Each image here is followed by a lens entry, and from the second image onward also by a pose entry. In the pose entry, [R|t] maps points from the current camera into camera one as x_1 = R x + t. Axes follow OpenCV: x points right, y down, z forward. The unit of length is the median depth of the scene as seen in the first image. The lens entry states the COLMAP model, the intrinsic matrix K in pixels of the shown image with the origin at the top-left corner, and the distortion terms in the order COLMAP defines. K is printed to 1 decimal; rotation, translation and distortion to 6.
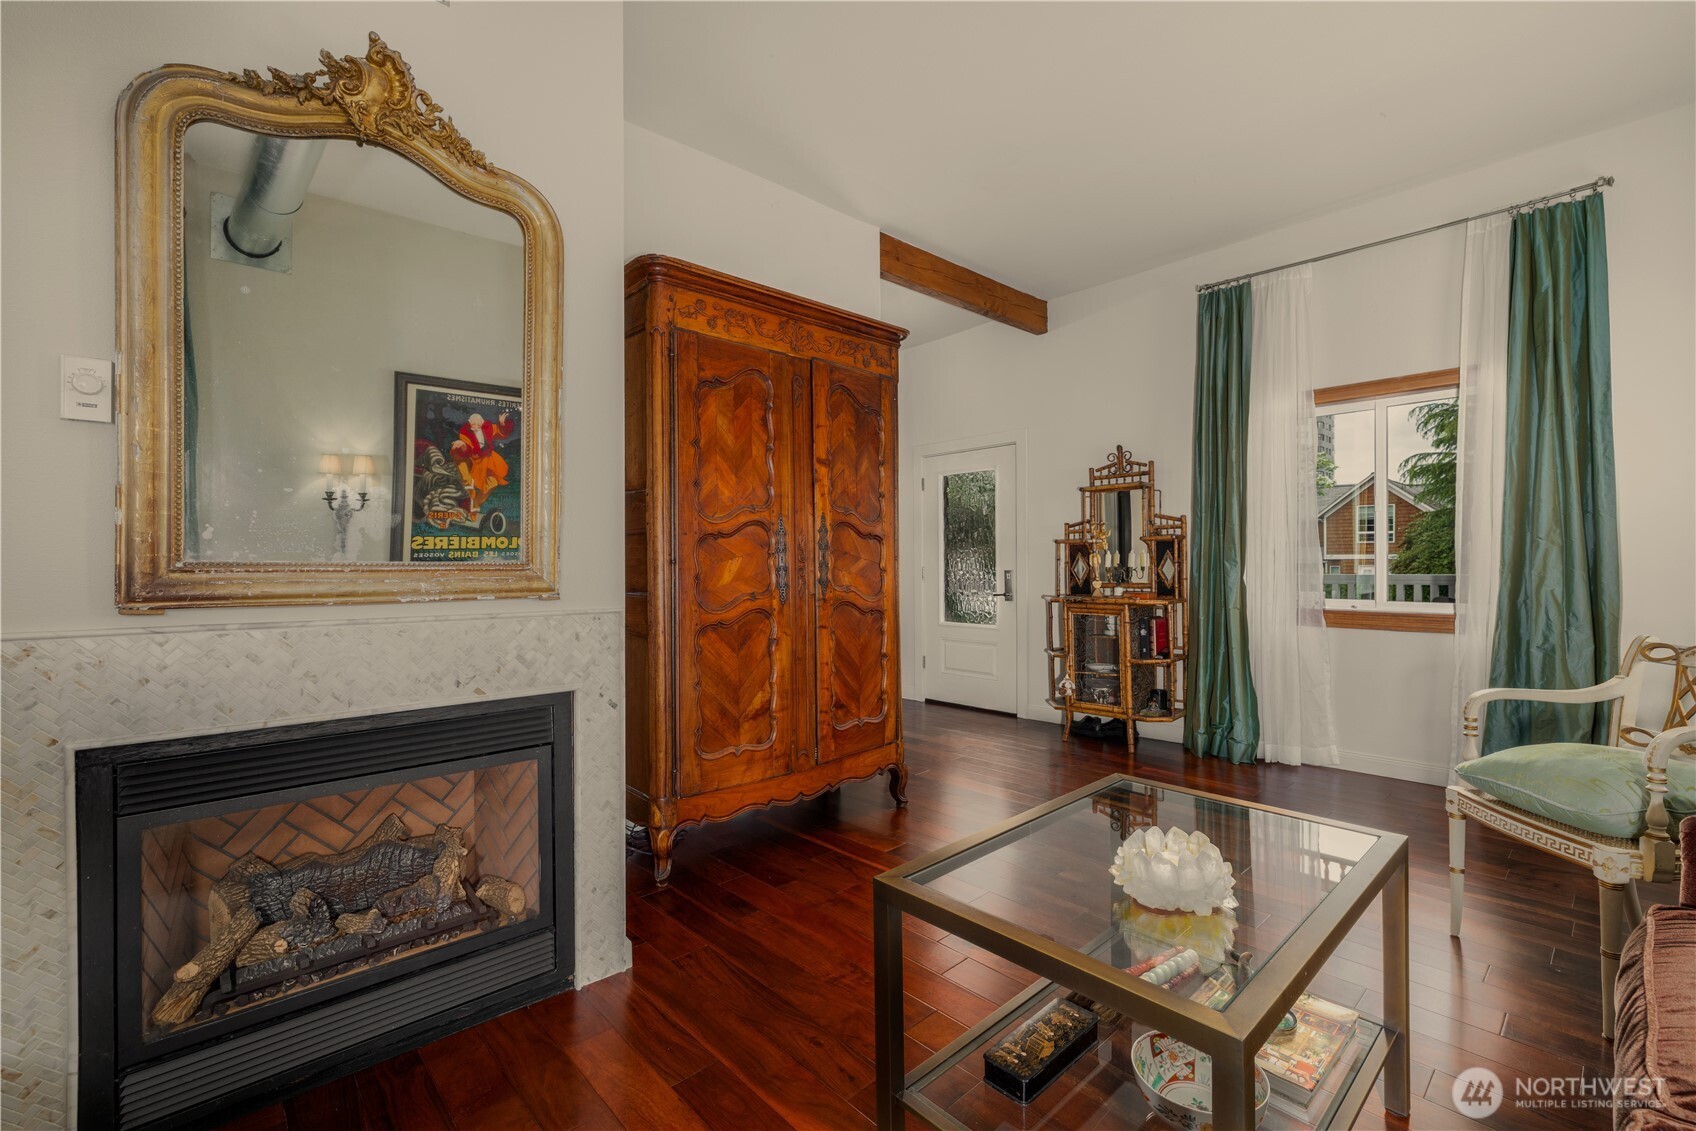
lens RADIAL K [[736.0, 0, 848.7], [0, 736.0, 563.5], [0, 0, 1]] dist [0.004171, 0.000242]
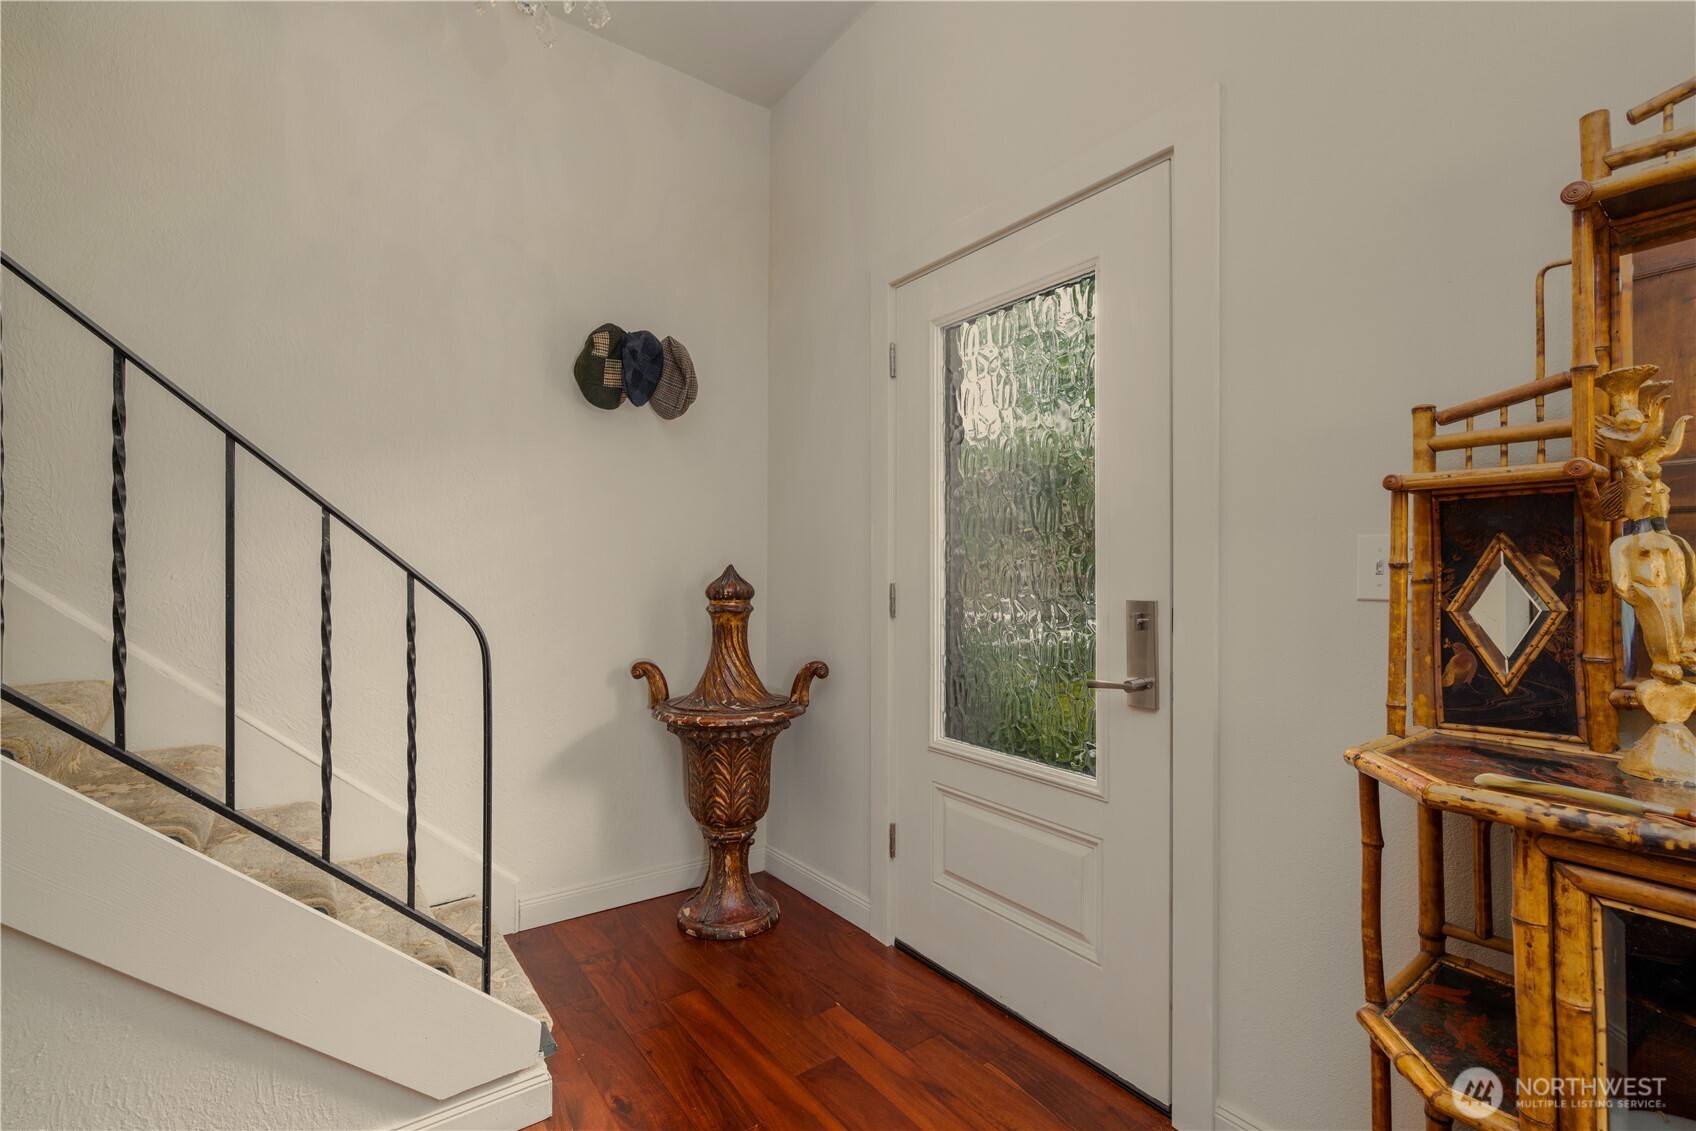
lens RADIAL K [[736.0, 0, 840.6], [0, 736.0, 549.9], [0, 0, 1]] dist [0.004171, 0.000242]
pose [[0.990984, -0.002981, -0.133947, 0.148899], [0.002400, 0.999987, -0.004506, -0.009819], [0.133959, 0.004144, 0.990978, 0.752022]]
